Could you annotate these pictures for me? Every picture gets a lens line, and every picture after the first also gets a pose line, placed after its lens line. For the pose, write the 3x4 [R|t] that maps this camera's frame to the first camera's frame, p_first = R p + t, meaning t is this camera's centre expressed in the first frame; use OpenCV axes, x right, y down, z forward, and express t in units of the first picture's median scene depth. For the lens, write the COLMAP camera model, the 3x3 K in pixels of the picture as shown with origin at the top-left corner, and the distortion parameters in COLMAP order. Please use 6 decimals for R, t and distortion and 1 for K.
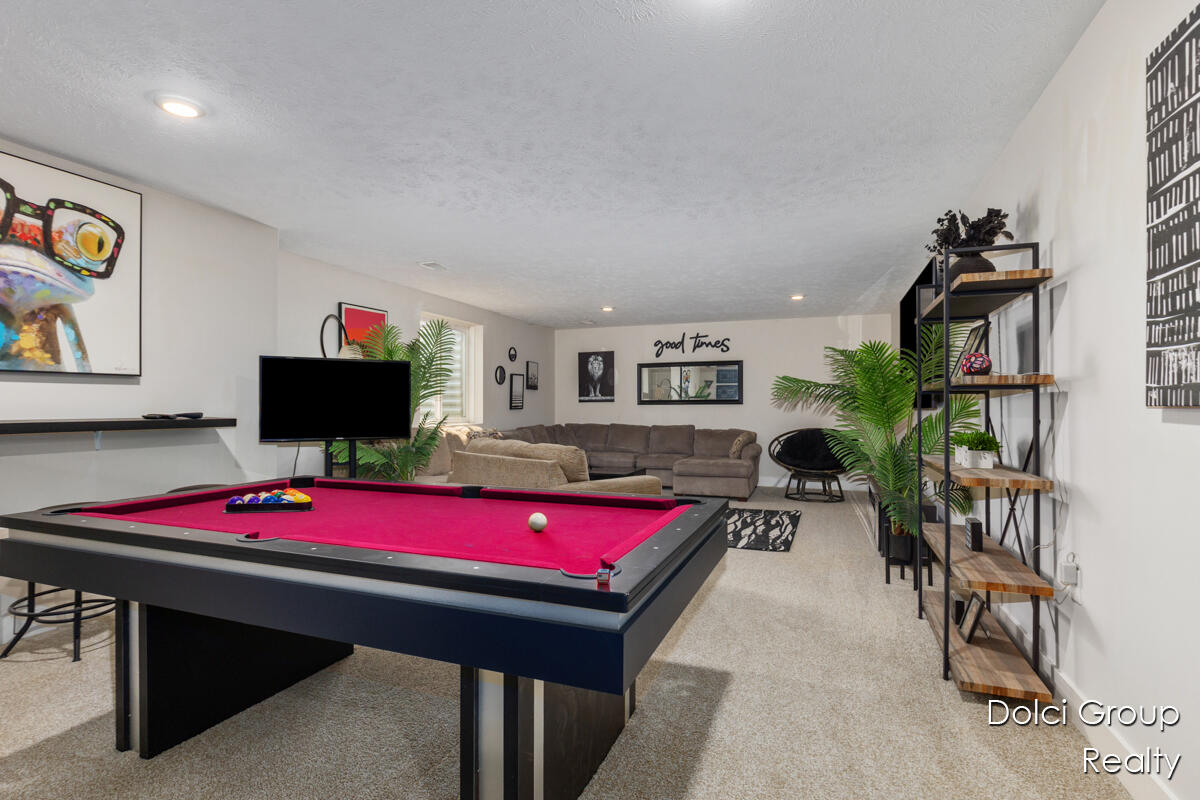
lens RADIAL K [[594.2, 0, 601.7], [0, 594.2, 400.8], [0, 0, 1]] dist [-0.003932, 0.000201]
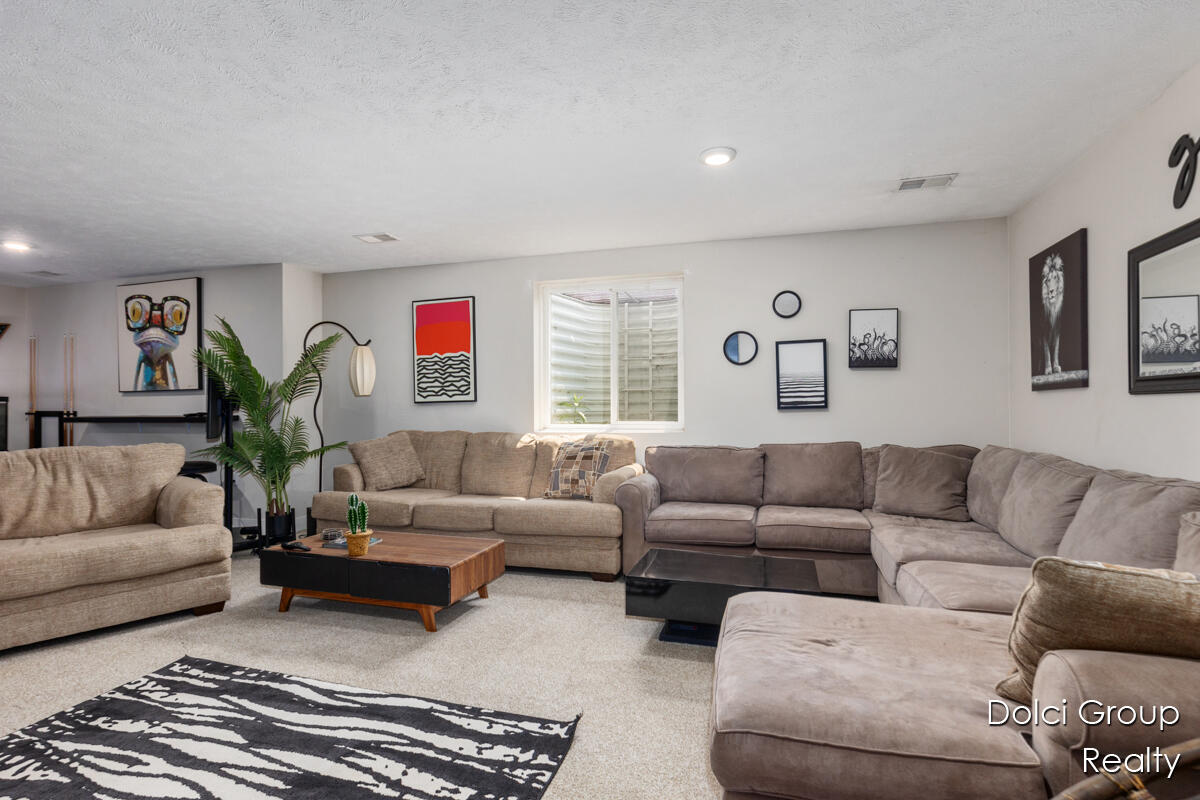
lens RADIAL K [[594.2, 0, 599.4], [0, 594.2, 405.6], [0, 0, 1]] dist [-0.003932, 0.000201]
pose [[0.055718, -0.001798, -0.998445, 1.037846], [0.016236, 0.999868, -0.000895, 0.024396], [0.998315, -0.016161, 0.055740, 2.297784]]
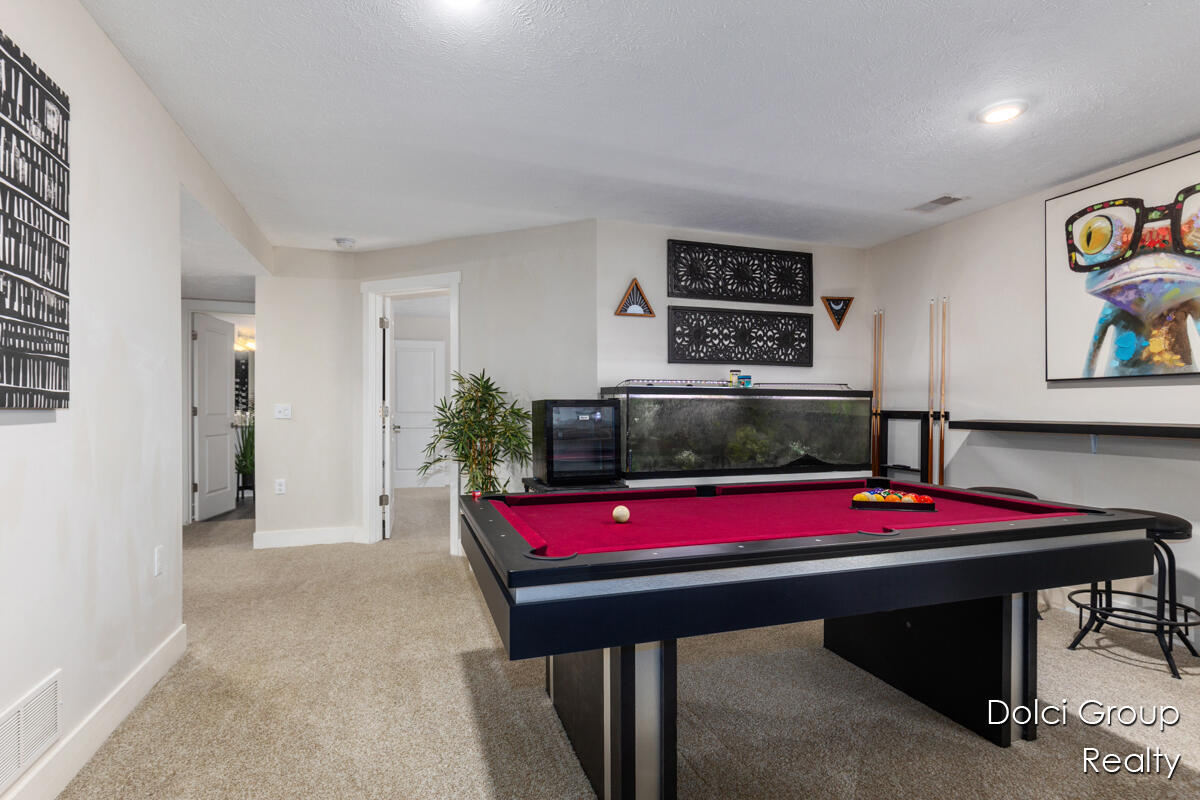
lens RADIAL K [[594.2, 0, 602.1], [0, 594.2, 411.7], [0, 0, 1]] dist [-0.003932, 0.000201]
pose [[-0.767209, 0.001372, -0.641396, 0.392882], [0.001015, 0.999999, 0.000925, 0.010056], [0.641397, 0.000059, -0.767209, 1.146825]]
